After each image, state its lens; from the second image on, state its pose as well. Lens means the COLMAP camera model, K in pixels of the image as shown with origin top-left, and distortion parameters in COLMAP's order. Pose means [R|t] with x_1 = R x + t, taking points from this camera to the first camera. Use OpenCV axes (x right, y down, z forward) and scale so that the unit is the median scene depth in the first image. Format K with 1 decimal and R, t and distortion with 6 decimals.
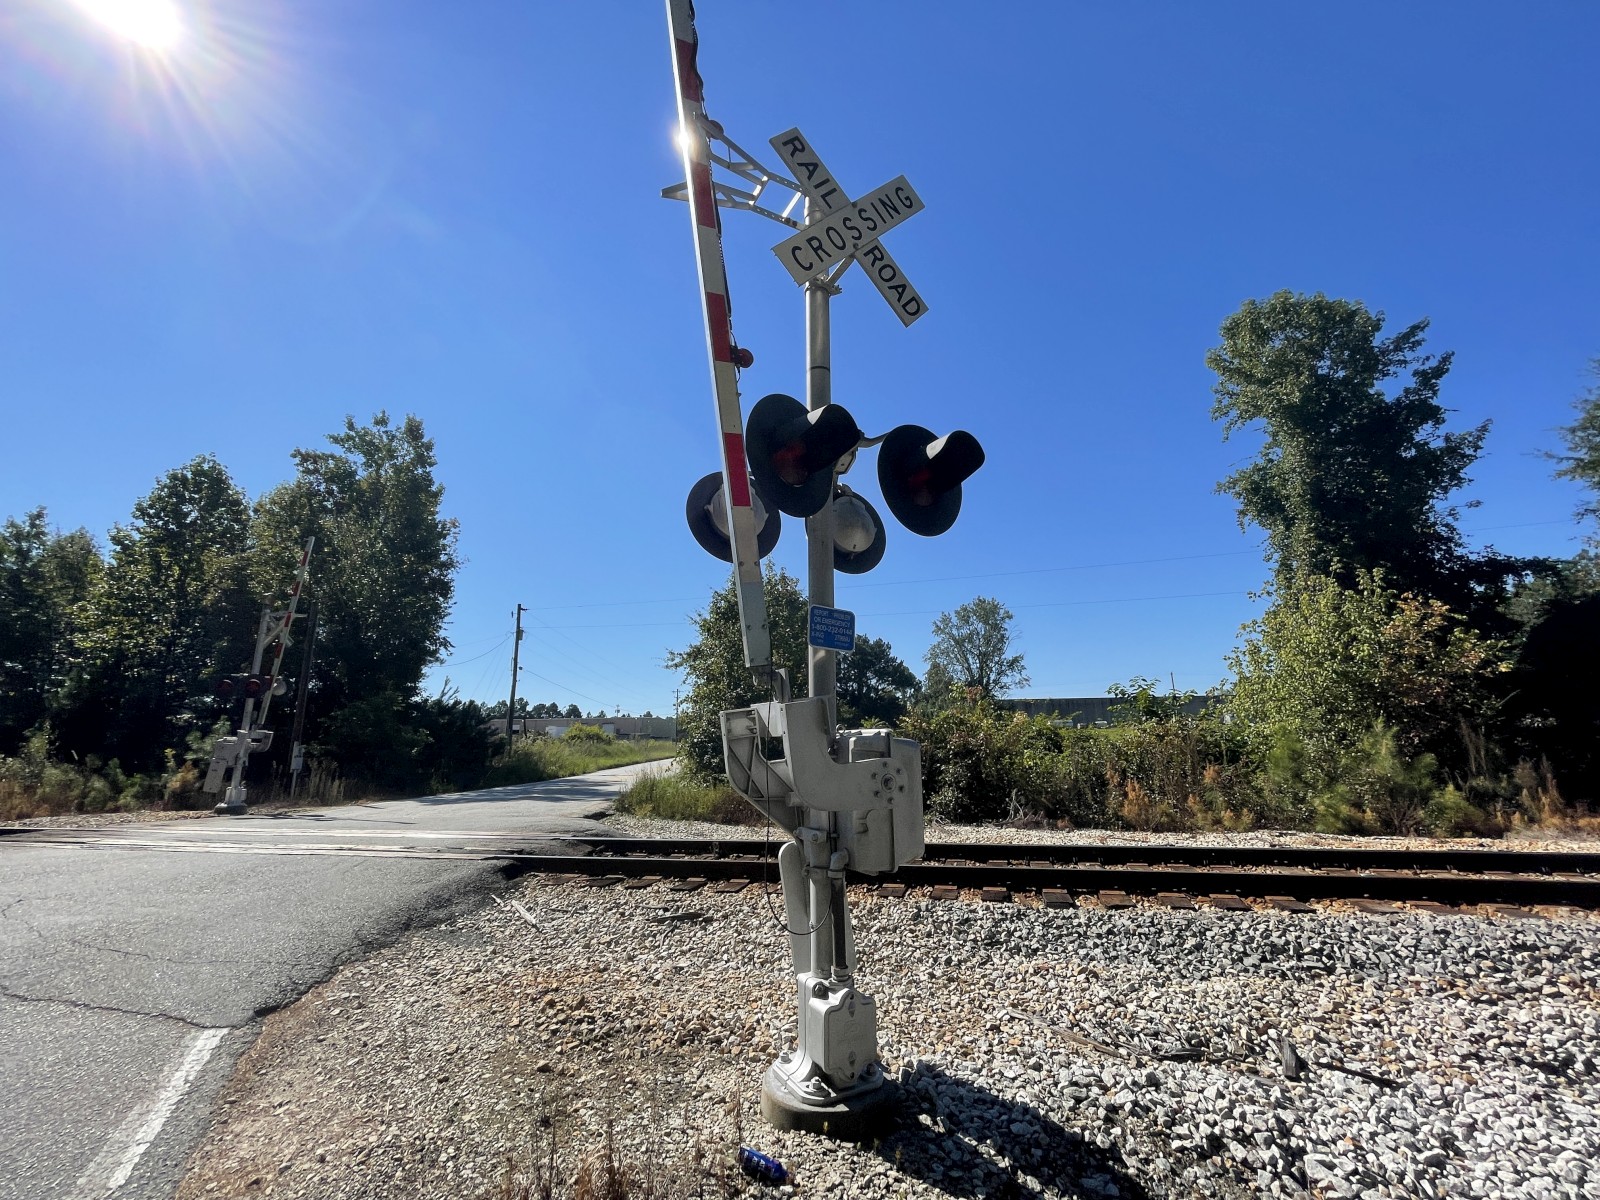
lens RADIAL K [[649.5, 0, 805.5], [0, 649.5, 594.9], [0, 0, 1]] dist [-0.002452, 0.000066]
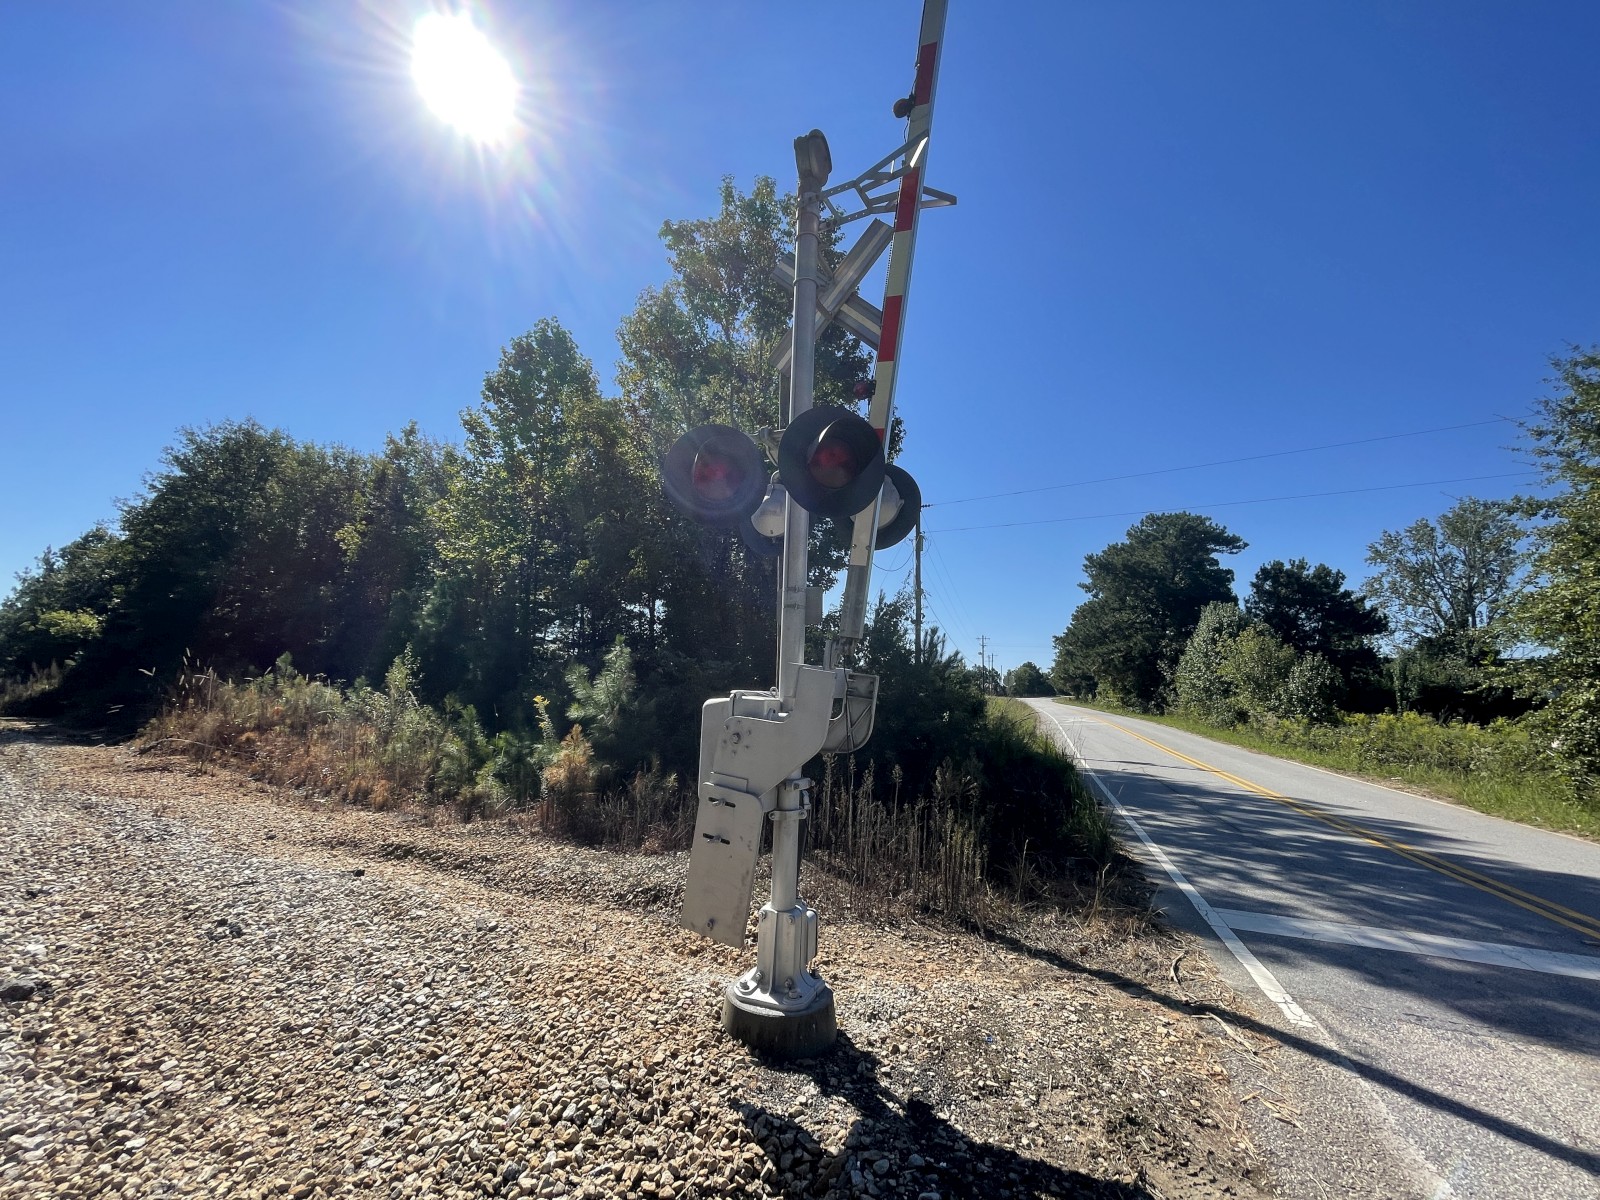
lens RADIAL K [[649.5, 0, 811.0], [0, 649.5, 603.1], [0, 0, 1]] dist [-0.002452, 0.000066]
pose [[0.932599, -0.002537, -0.360906, -1.799291], [0.034713, 0.995970, 0.082698, 0.388323], [0.359241, -0.089652, 0.928928, 1.824879]]
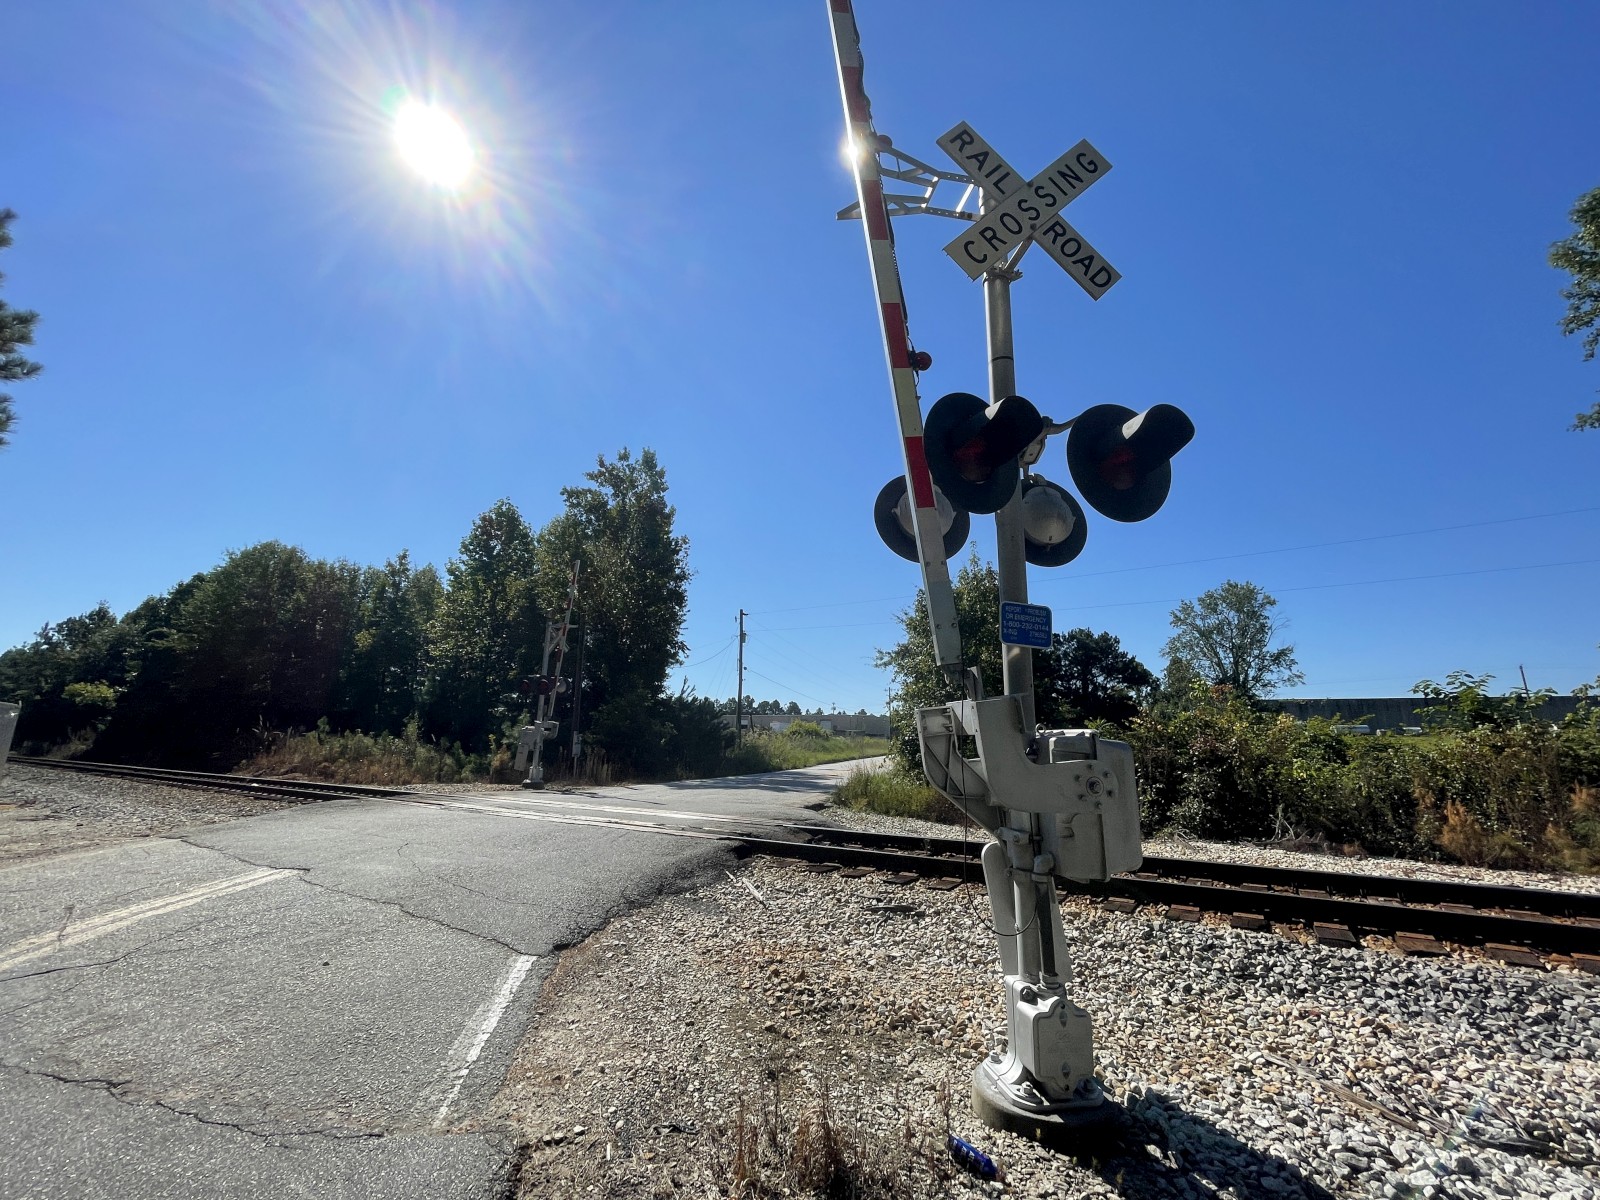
lens RADIAL K [[649.5, 0, 800.9], [0, 649.5, 597.7], [0, 0, 1]] dist [-0.002452, 0.000066]
pose [[0.946945, -0.043685, -0.318413, 0.021228], [0.045905, 0.998946, -0.000532, -0.002662], [0.318101, -0.014113, 0.947952, -0.017339]]
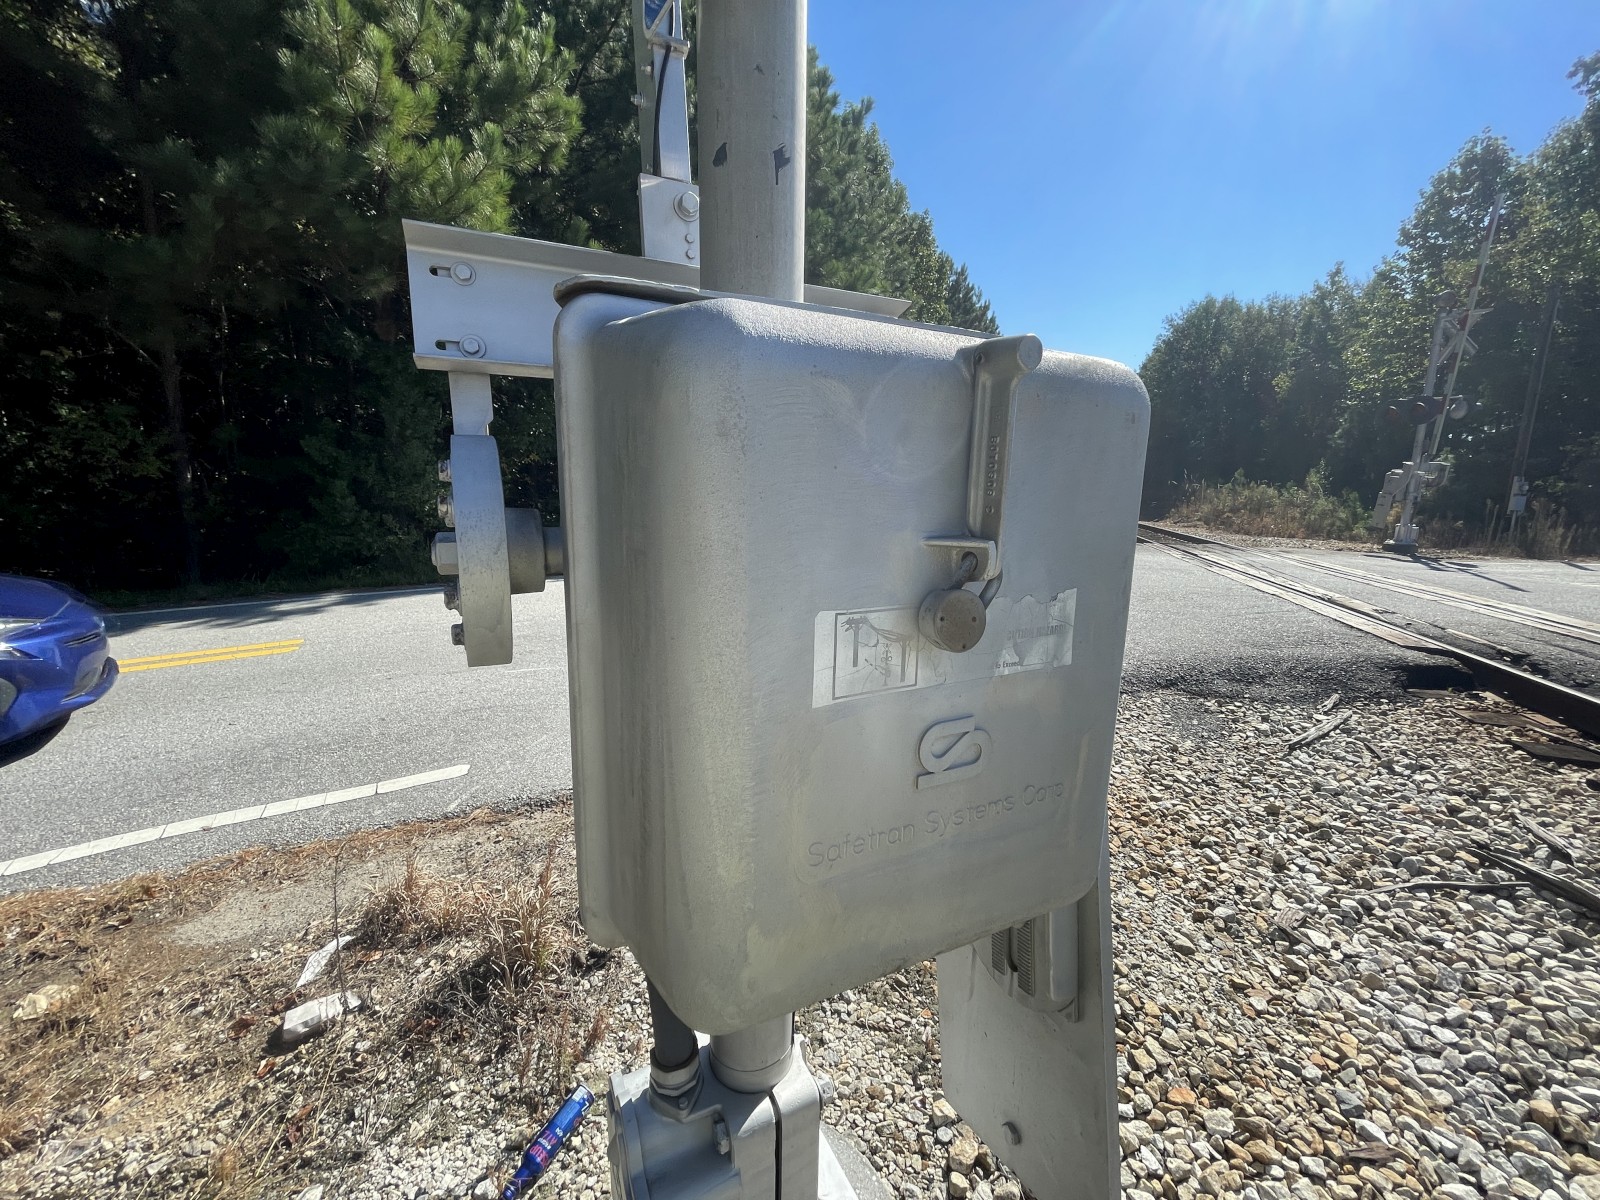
lens RADIAL K [[649.5, 0, 805.7], [0, 649.5, 600.7], [0, 0, 1]] dist [-0.002452, 0.000066]
pose [[-0.030074, 0.191158, -0.981099, 0.145634], [0.212175, 0.960395, 0.180620, 0.127897], [0.976769, -0.202733, -0.069442, 0.493871]]
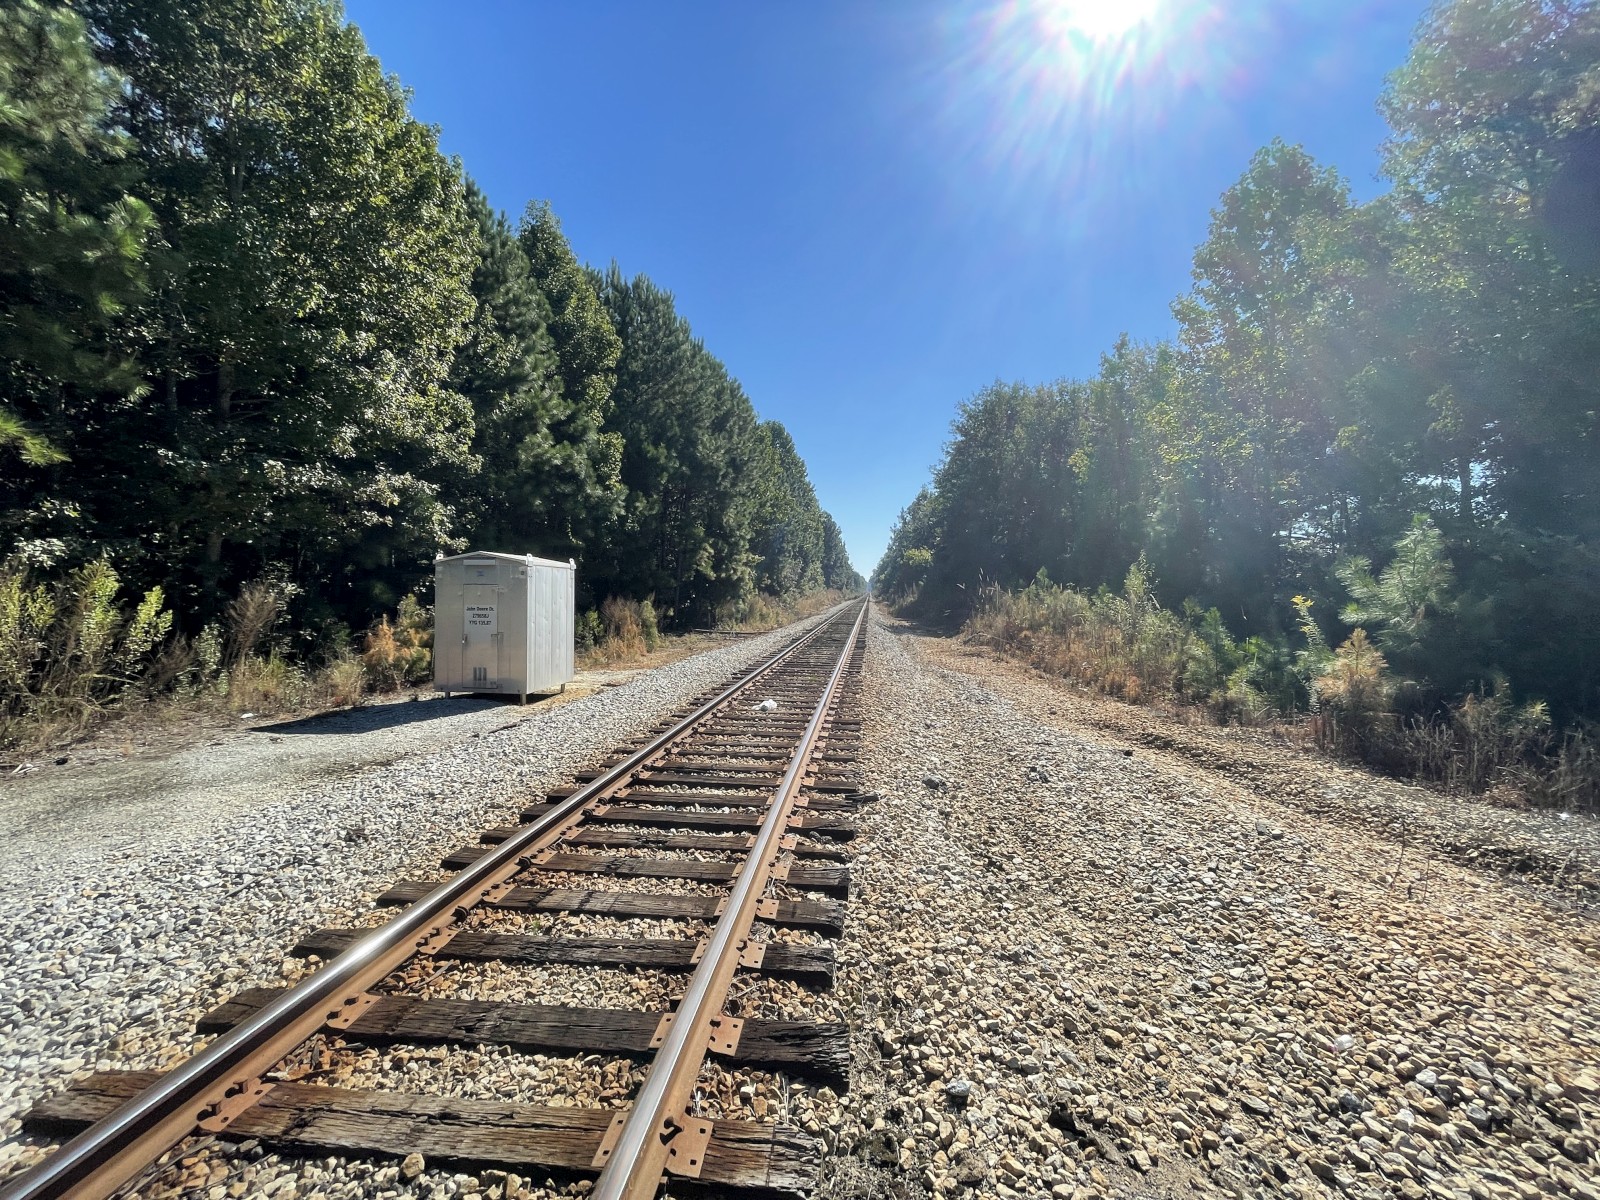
lens RADIAL K [[649.5, 0, 800.4], [0, 649.5, 603.4], [0, 0, 1]] dist [-0.002452, 0.000066]
pose [[0.169935, 0.042726, -0.984529, -1.829385], [0.214175, 0.973578, 0.079219, 0.405946], [0.961900, -0.224324, 0.156294, 1.816270]]
